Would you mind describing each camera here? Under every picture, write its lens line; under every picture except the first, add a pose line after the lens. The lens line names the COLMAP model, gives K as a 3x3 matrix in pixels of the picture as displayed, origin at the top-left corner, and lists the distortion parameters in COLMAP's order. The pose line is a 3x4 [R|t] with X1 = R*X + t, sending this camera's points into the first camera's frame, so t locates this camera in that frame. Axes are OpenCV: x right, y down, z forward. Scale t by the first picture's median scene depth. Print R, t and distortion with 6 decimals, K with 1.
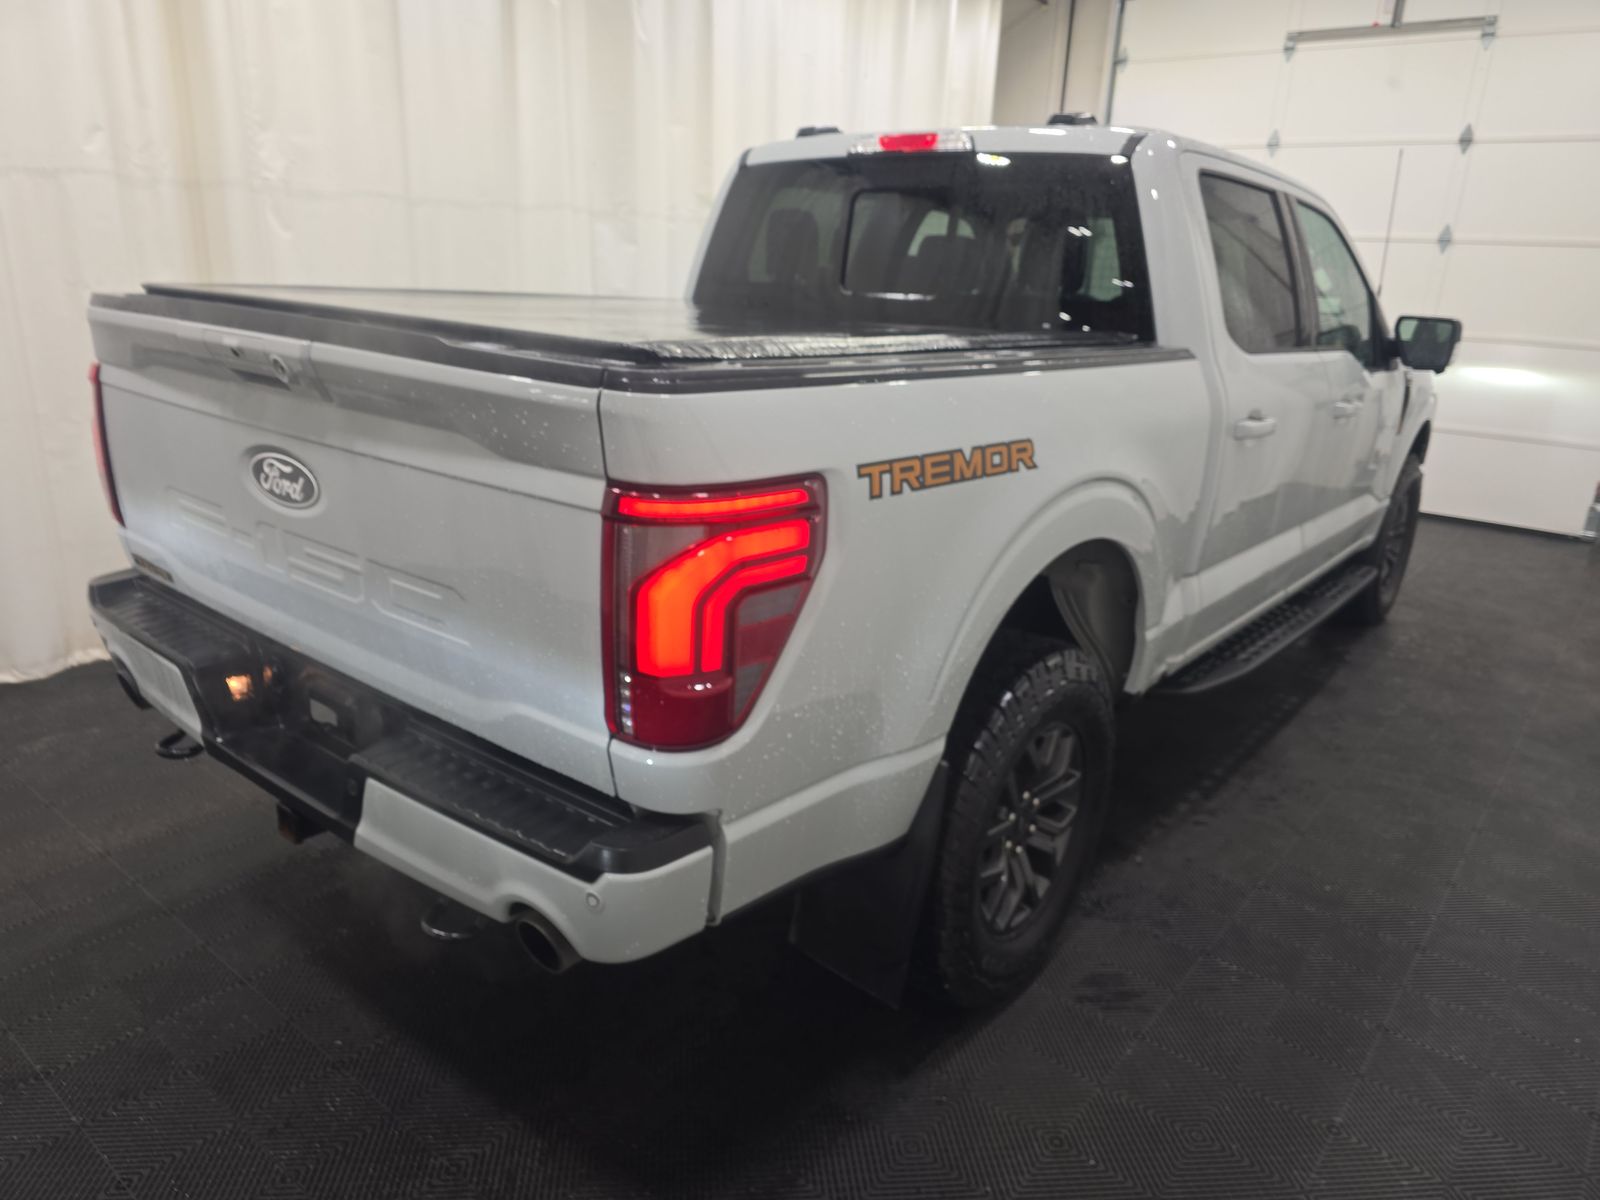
lens RADIAL K [[1088.1, 0, 797.9], [0, 1088.1, 607.1], [0, 0, 1]] dist [0.041900, -0.036064]
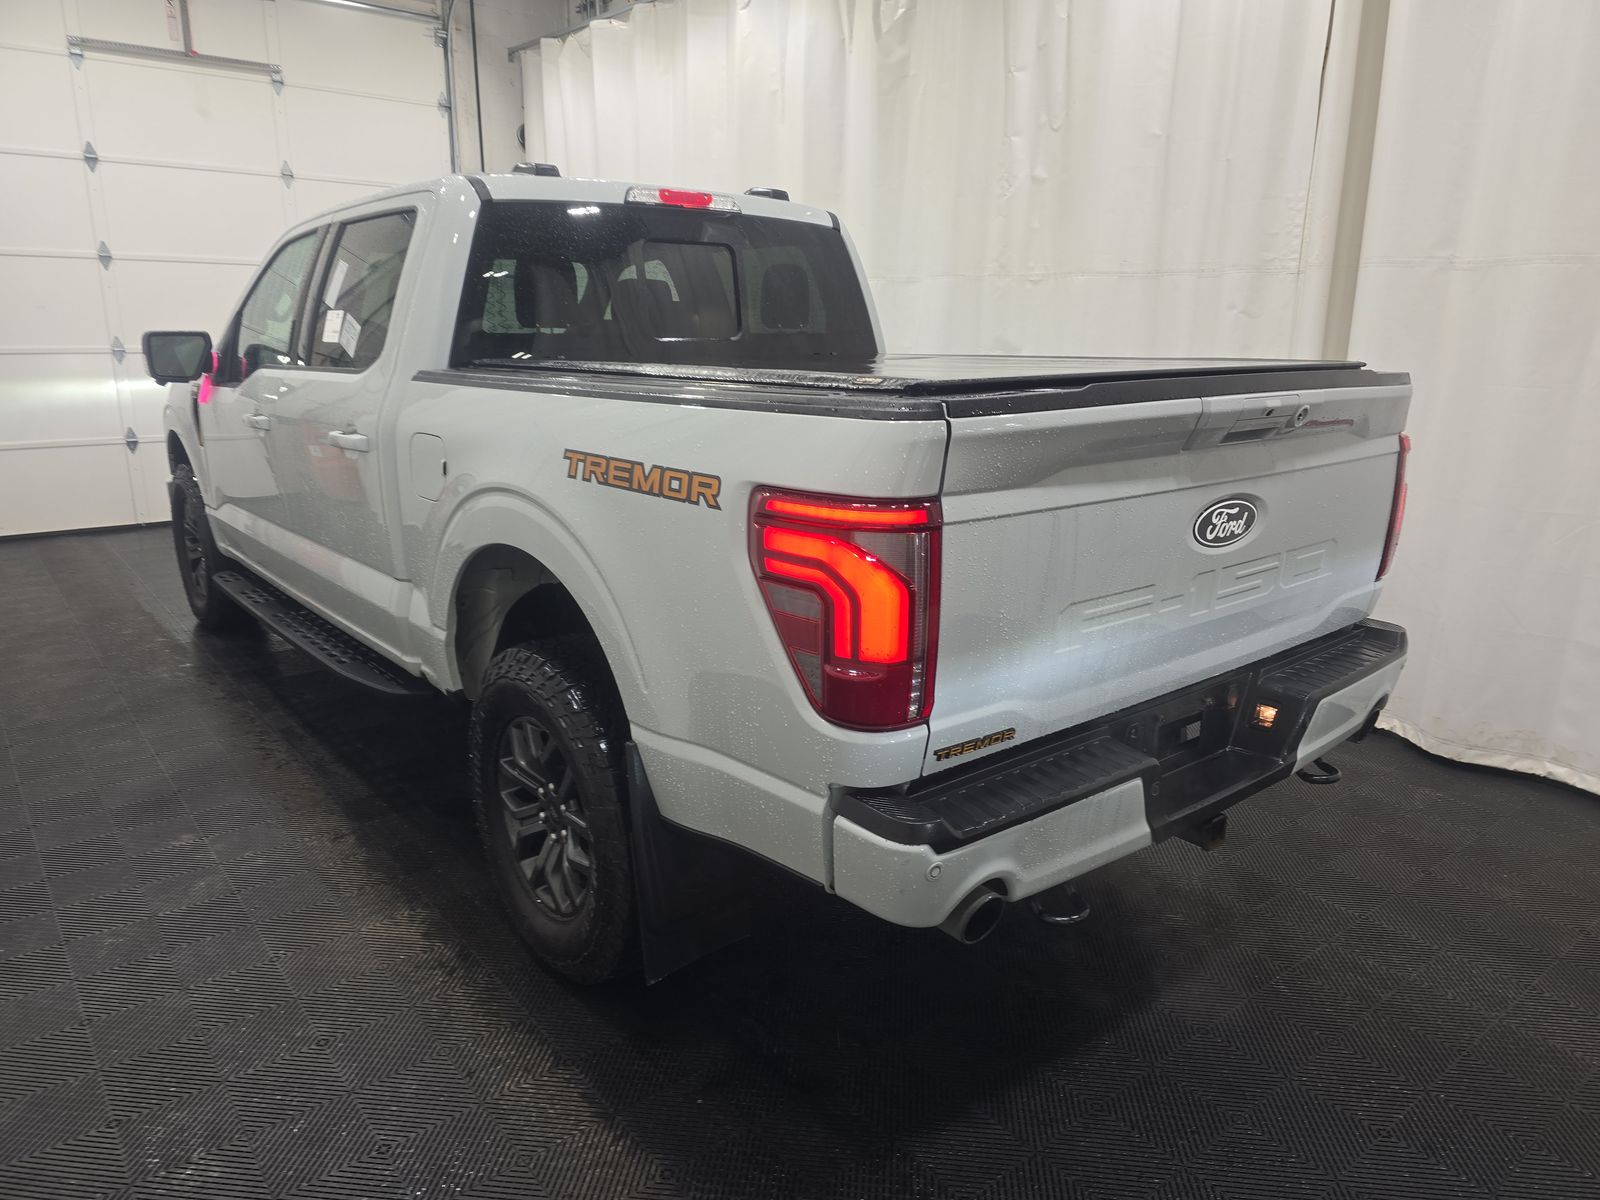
lens RADIAL K [[1088.1, 0, 797.9], [0, 1088.1, 607.1], [0, 0, 1]] dist [0.041900, -0.036064]
pose [[0.206269, -0.289906, 0.934563, -0.924193], [0.292857, 0.929612, 0.223733, -0.235320], [-0.933642, 0.227544, 0.276651, 0.628992]]
